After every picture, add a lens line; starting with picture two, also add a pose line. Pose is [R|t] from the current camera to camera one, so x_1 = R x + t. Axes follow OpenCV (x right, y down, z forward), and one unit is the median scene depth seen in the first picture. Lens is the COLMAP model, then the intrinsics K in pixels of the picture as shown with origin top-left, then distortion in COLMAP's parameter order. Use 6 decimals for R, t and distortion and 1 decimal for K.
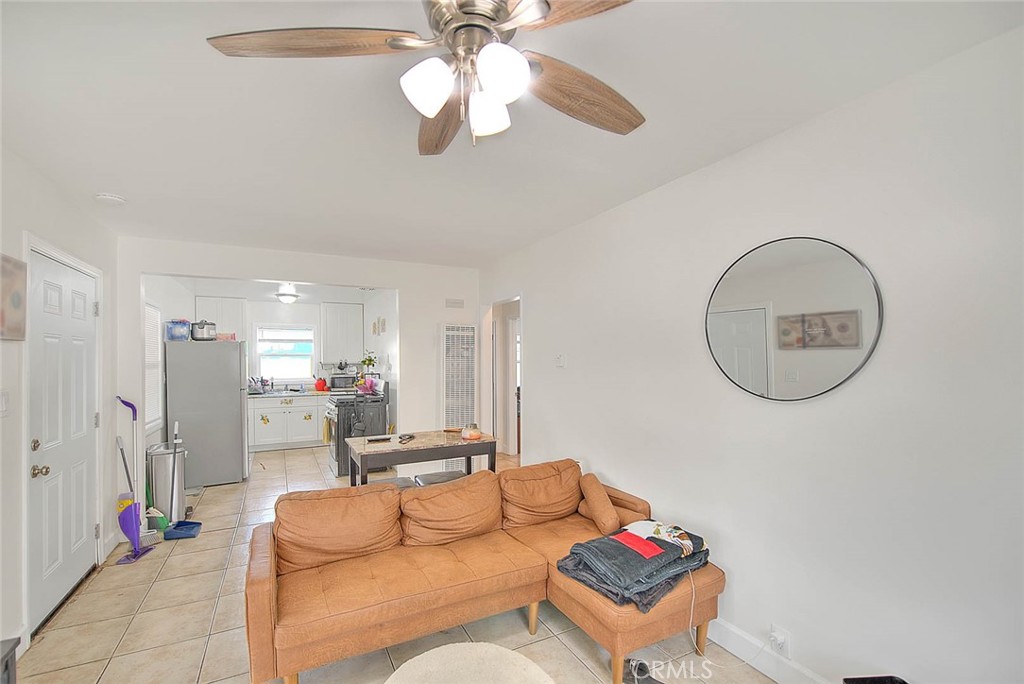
lens RADIAL K [[423.8, 0, 482.4], [0, 423.8, 357.5], [0, 0, 1]] dist [-0.003009, -0.000340]
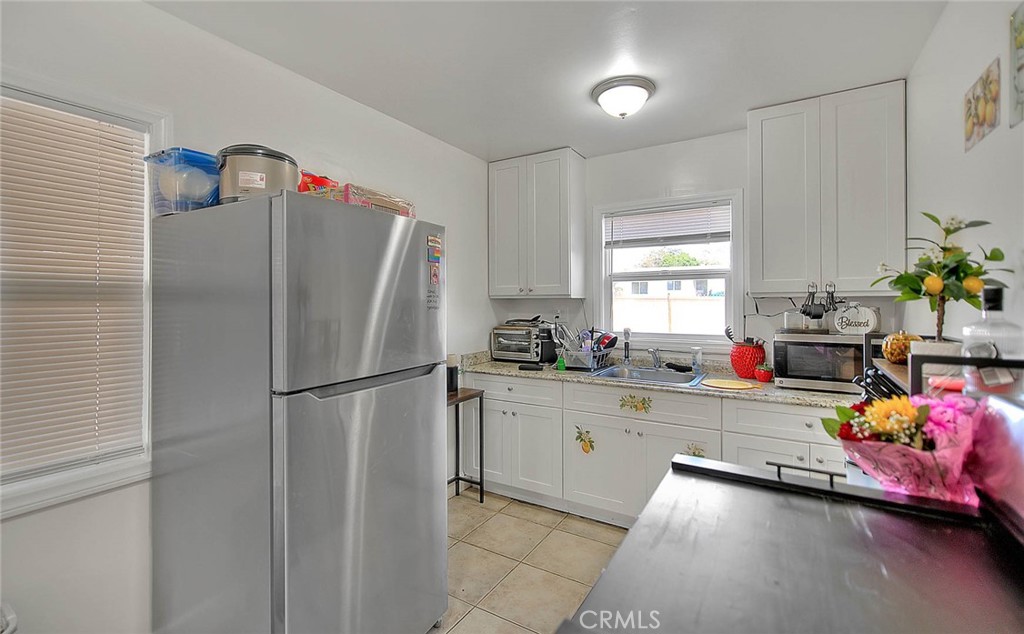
lens RADIAL K [[464.5, 0, 505.4], [0, 464.5, 302.8], [0, 0, 1]] dist [-0.004888, -0.000462]
pose [[0.548145, 0.007996, -0.836345, -0.264453], [0.002512, 0.999934, 0.011206, 0.021335], [0.836379, -0.008243, 0.548089, 0.945647]]
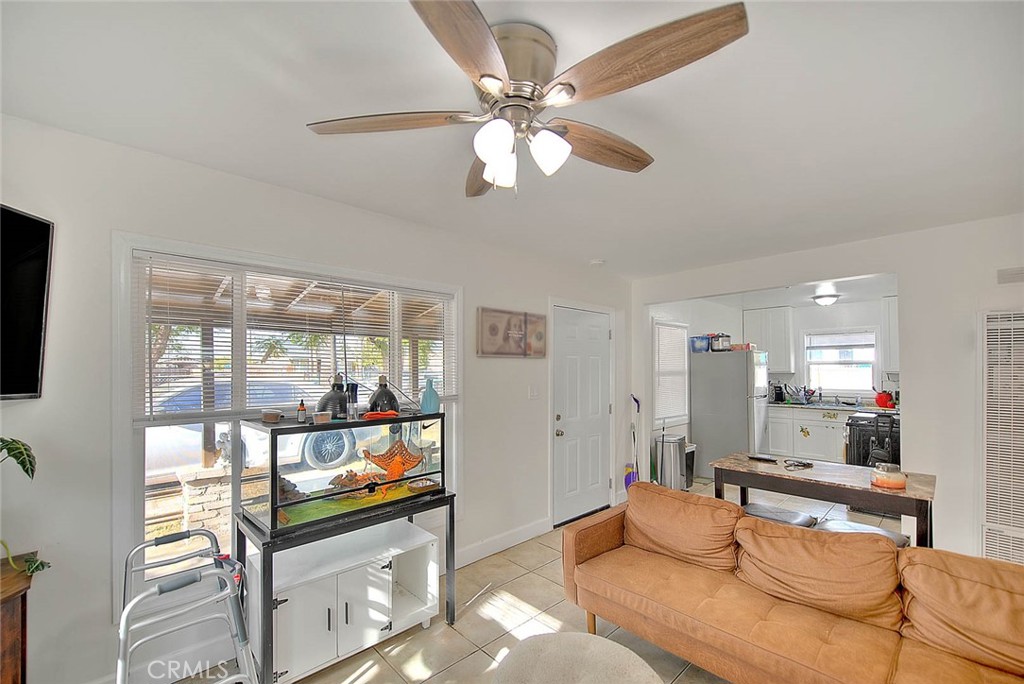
lens RADIAL K [[423.8, 0, 517.5], [0, 423.8, 364.1], [0, 0, 1]] dist [-0.003009, -0.000340]
pose [[0.317086, -0.007852, -0.948364, 0.239899], [0.005004, 0.999966, -0.006606, -0.001158], [0.948383, -0.002651, 0.317115, 0.126307]]
